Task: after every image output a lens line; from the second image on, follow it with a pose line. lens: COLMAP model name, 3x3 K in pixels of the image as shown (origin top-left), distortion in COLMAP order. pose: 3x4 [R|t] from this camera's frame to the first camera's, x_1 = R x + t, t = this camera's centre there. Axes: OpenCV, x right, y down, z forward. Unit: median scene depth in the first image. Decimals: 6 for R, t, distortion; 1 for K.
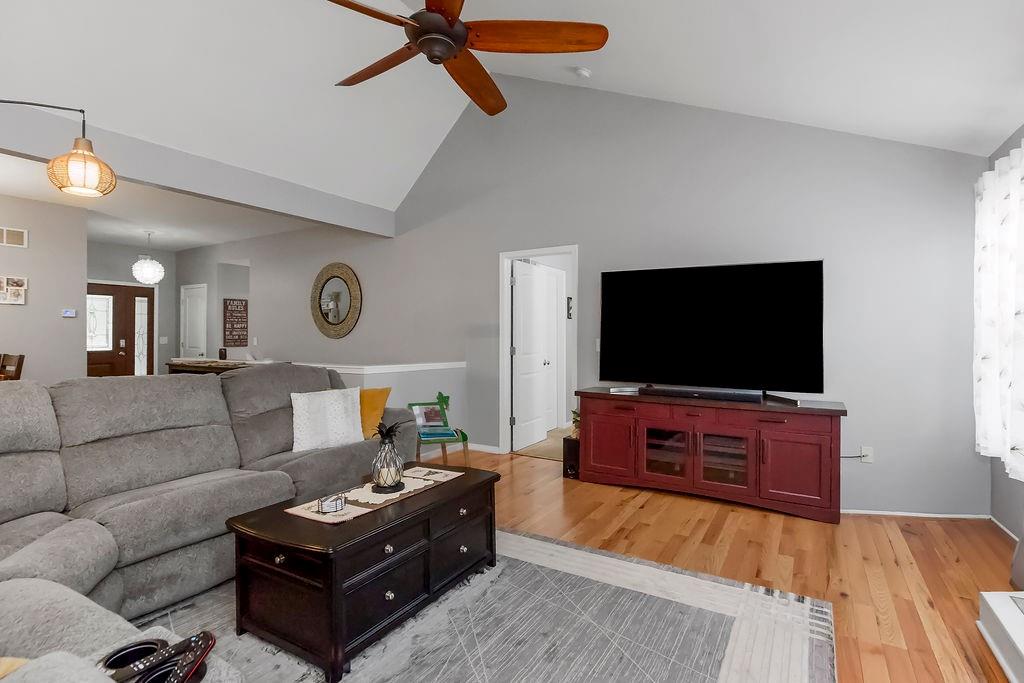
lens RADIAL K [[473.6, 0, 513.2], [0, 473.6, 334.3], [0, 0, 1]] dist [-0.005274, 0.001184]
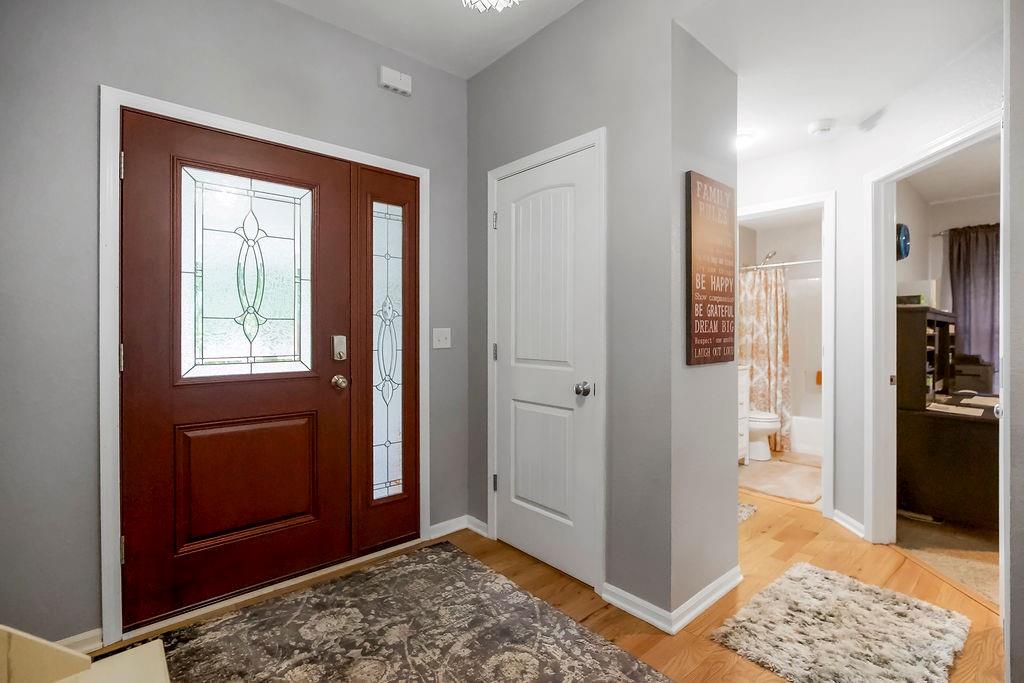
lens RADIAL K [[473.6, 0, 513.3], [0, 473.6, 337.9], [0, 0, 1]] dist [-0.005274, 0.001184]
pose [[0.944688, 0.006404, -0.327907, -0.603215], [-0.002361, 0.999916, 0.012724, 0.009301], [0.327961, -0.011246, 0.944624, 0.725923]]
